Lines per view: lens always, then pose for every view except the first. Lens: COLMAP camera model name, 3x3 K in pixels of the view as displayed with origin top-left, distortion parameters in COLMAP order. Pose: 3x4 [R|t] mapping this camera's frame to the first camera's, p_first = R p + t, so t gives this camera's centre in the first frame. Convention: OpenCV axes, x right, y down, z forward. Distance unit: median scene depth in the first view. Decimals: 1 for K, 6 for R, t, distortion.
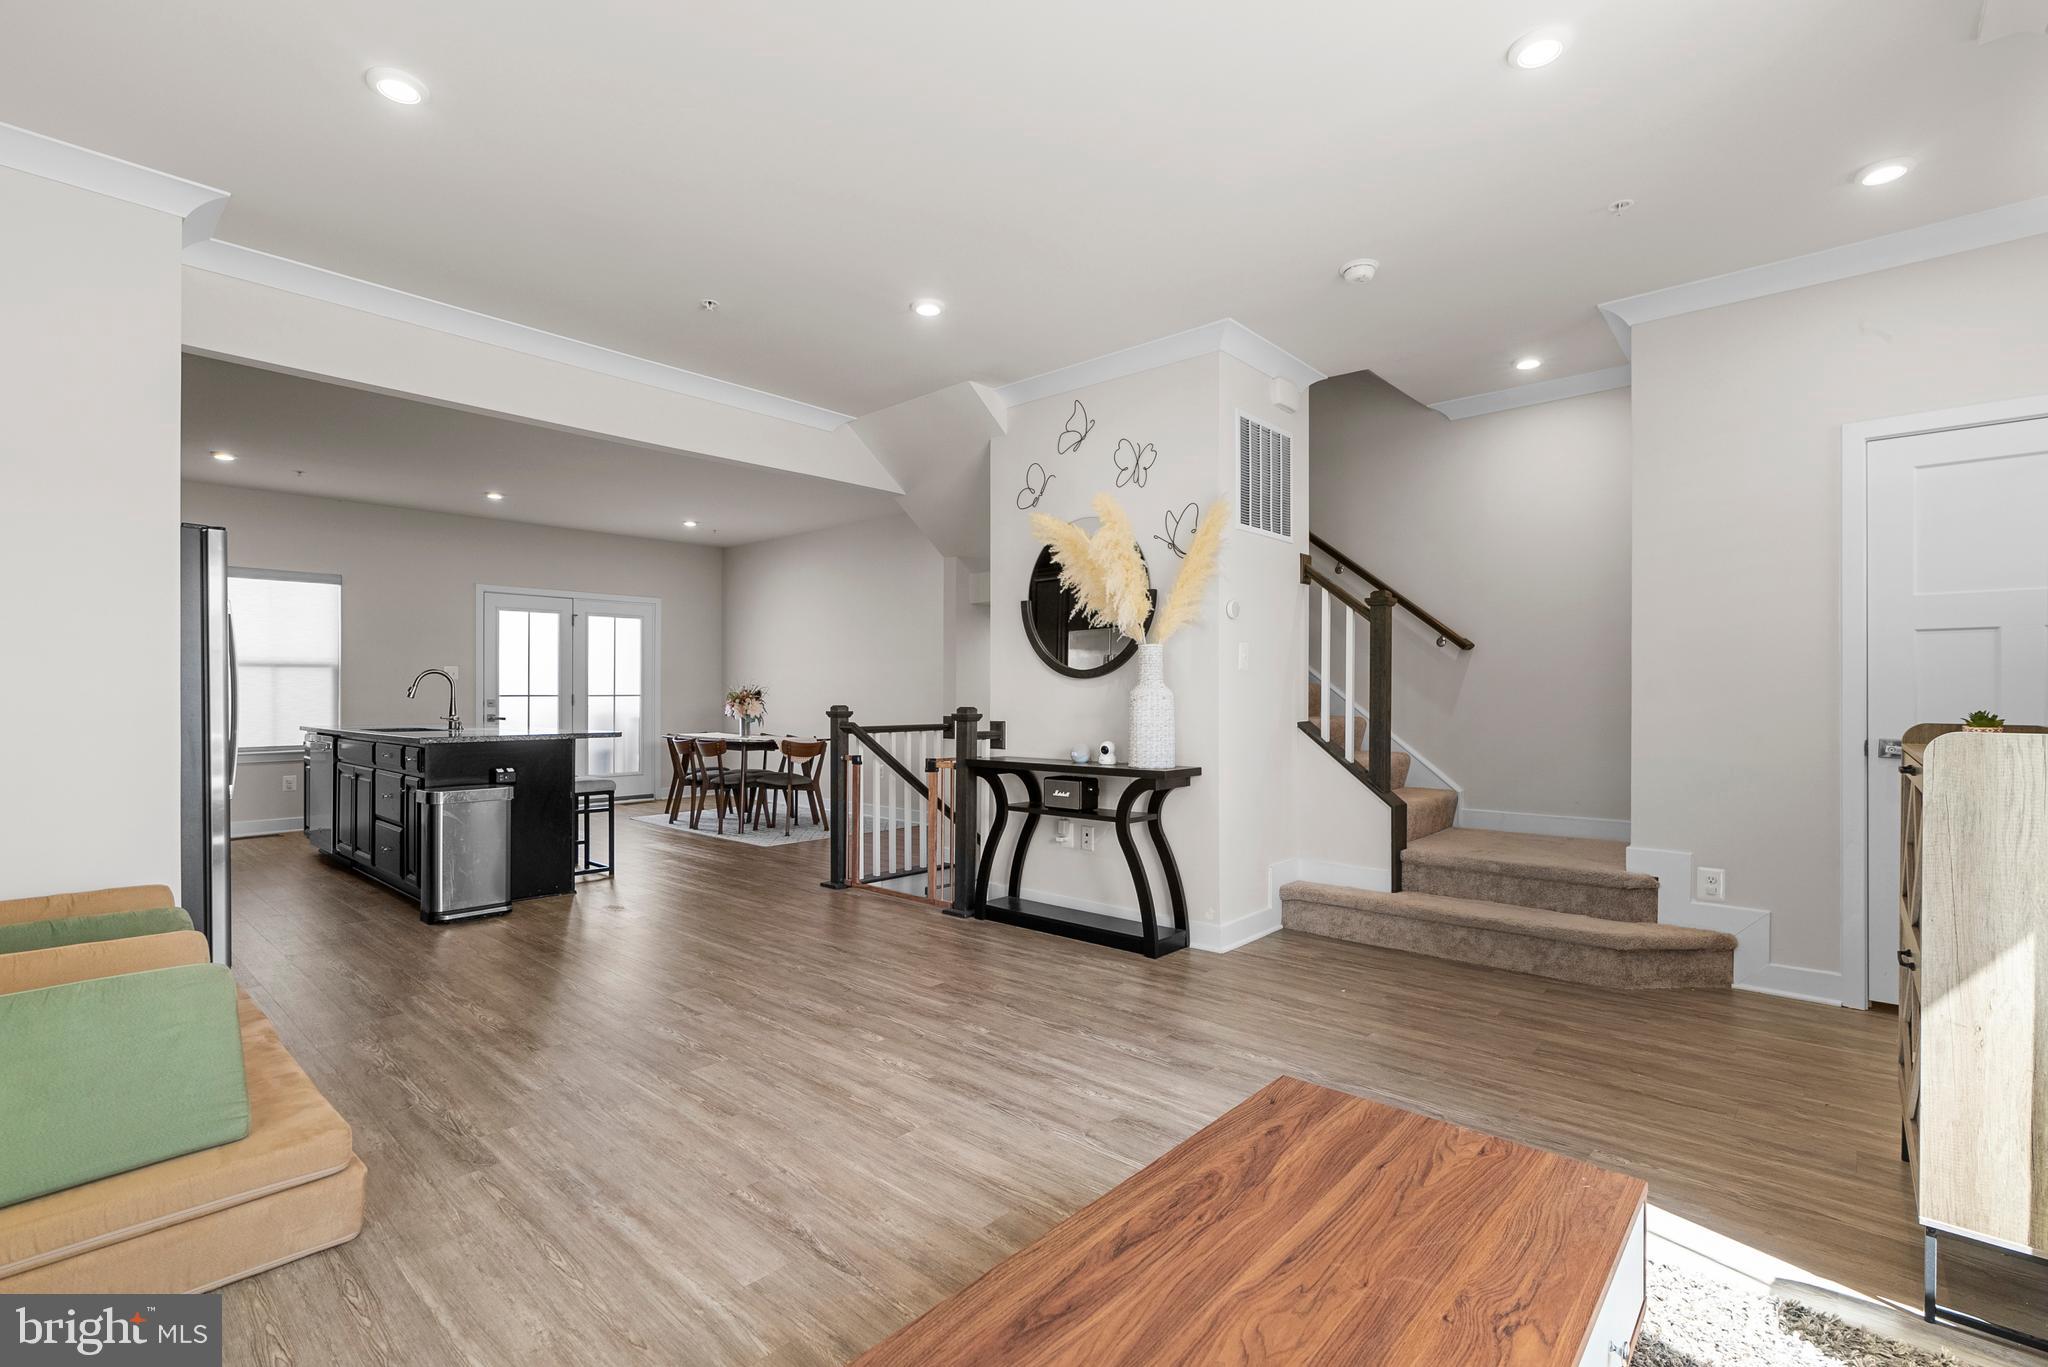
lens RADIAL K [[928.2, 0, 1032.0], [0, 928.2, 696.6], [0, 0, 1]] dist [-0.014802, 0.007204]
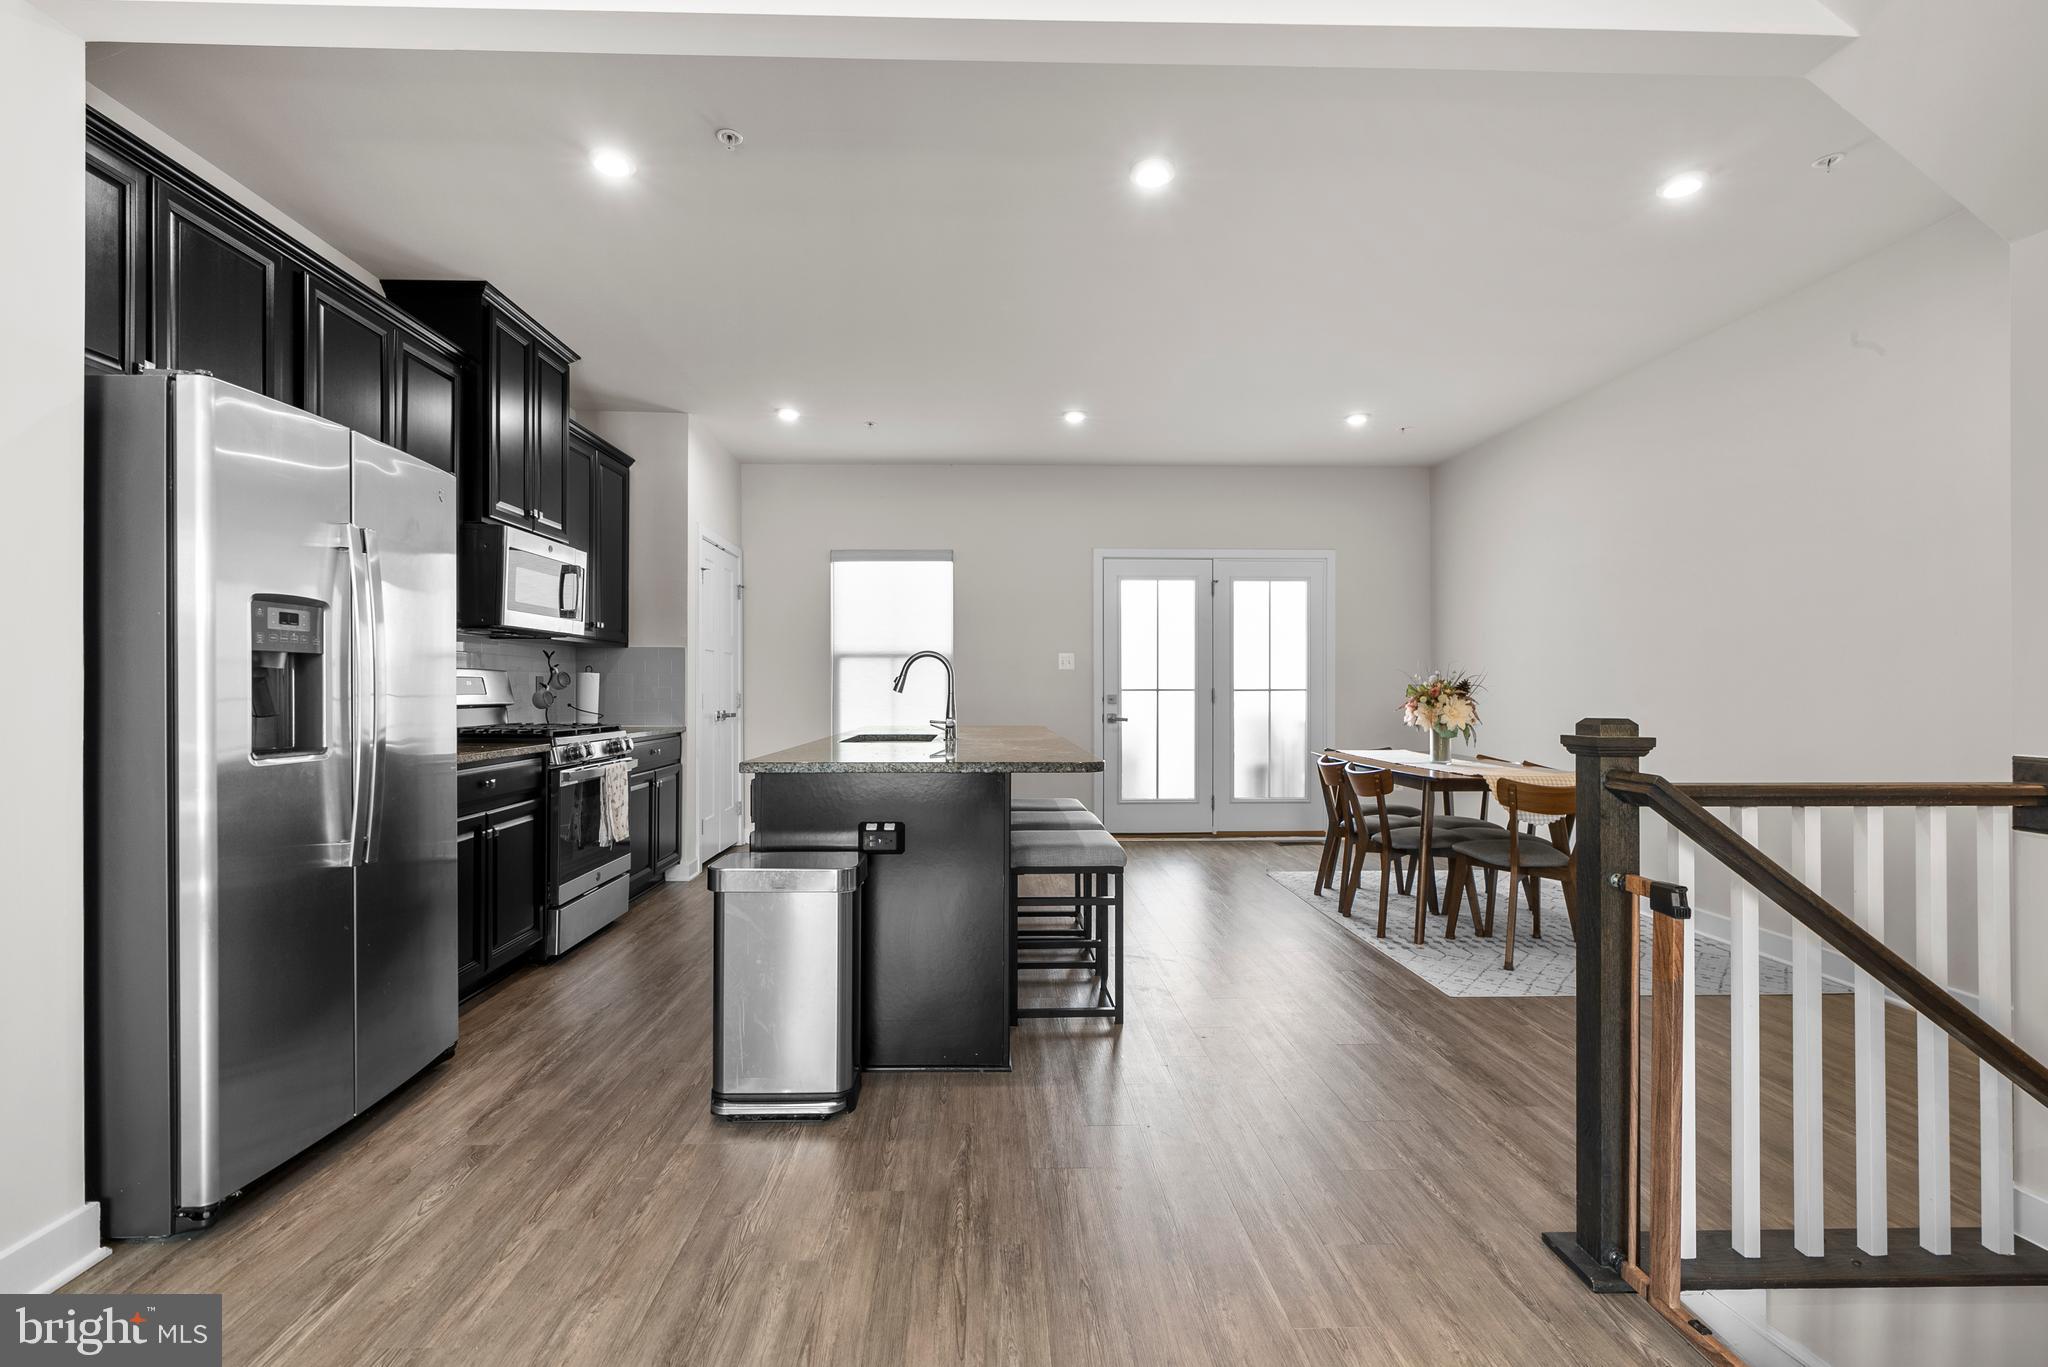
lens RADIAL K [[928.2, 0, 1007.7], [0, 928.2, 680.3], [0, 0, 1]] dist [-0.014802, 0.007204]
pose [[0.682211, -0.006202, -0.731129, -0.104634], [-0.003242, 0.999929, -0.011508, 0.000083], [0.731149, 0.010221, 0.682142, 0.579797]]
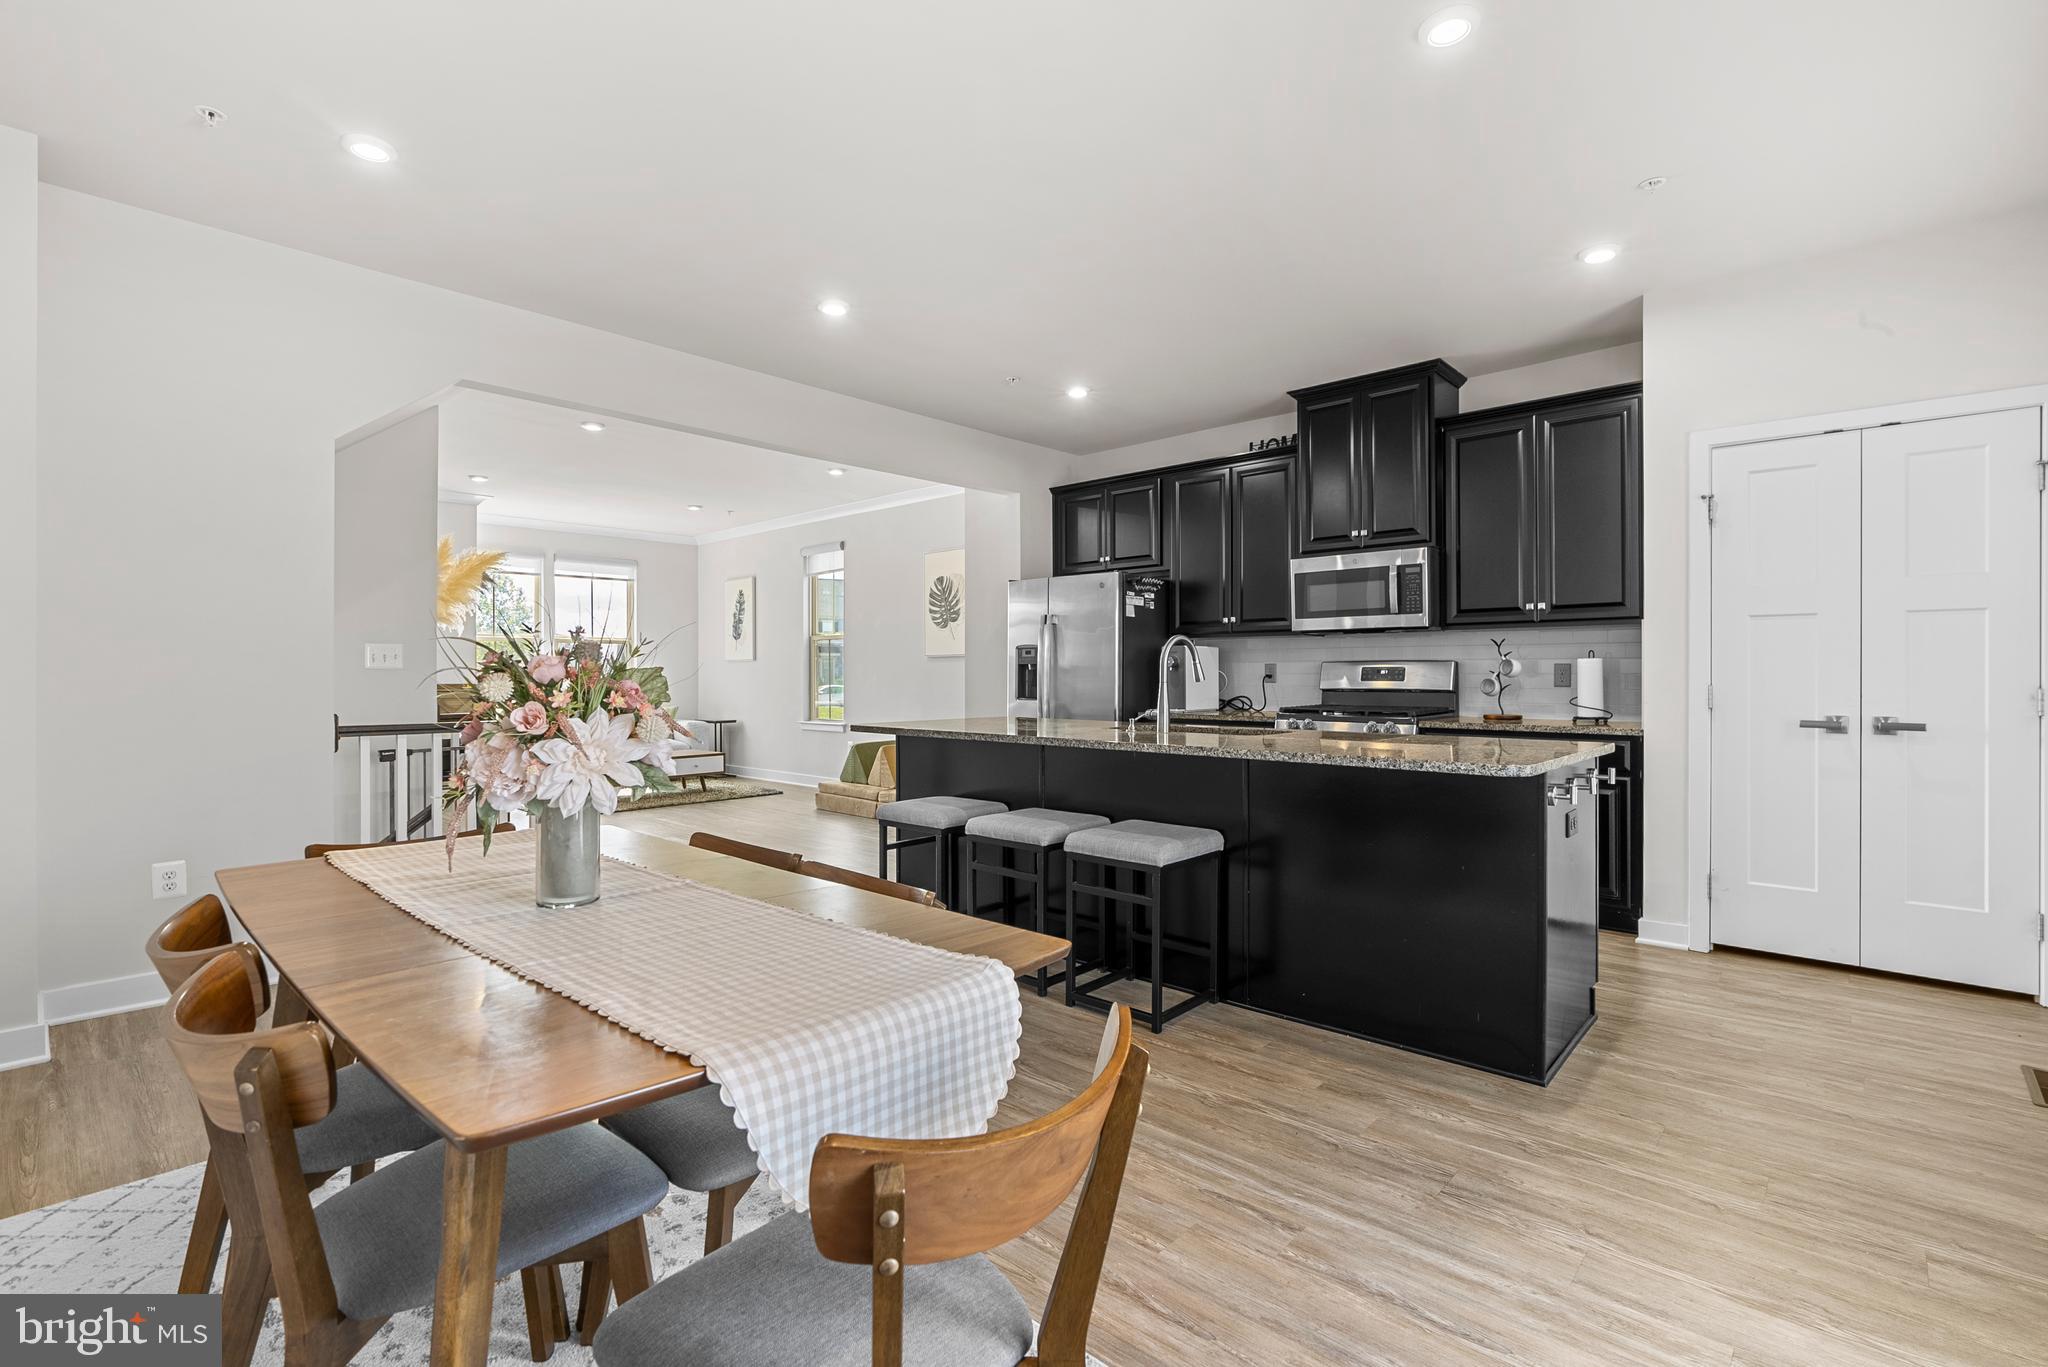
lens RADIAL K [[928.2, 0, 1035.9], [0, 928.2, 684.6], [0, 0, 1]] dist [-0.014802, 0.007204]
pose [[-0.999974, -0.000075, 0.007188, -0.560279], [0.000017, 0.999919, 0.012722, -0.004847], [-0.007188, 0.012722, -0.999893, 1.635086]]
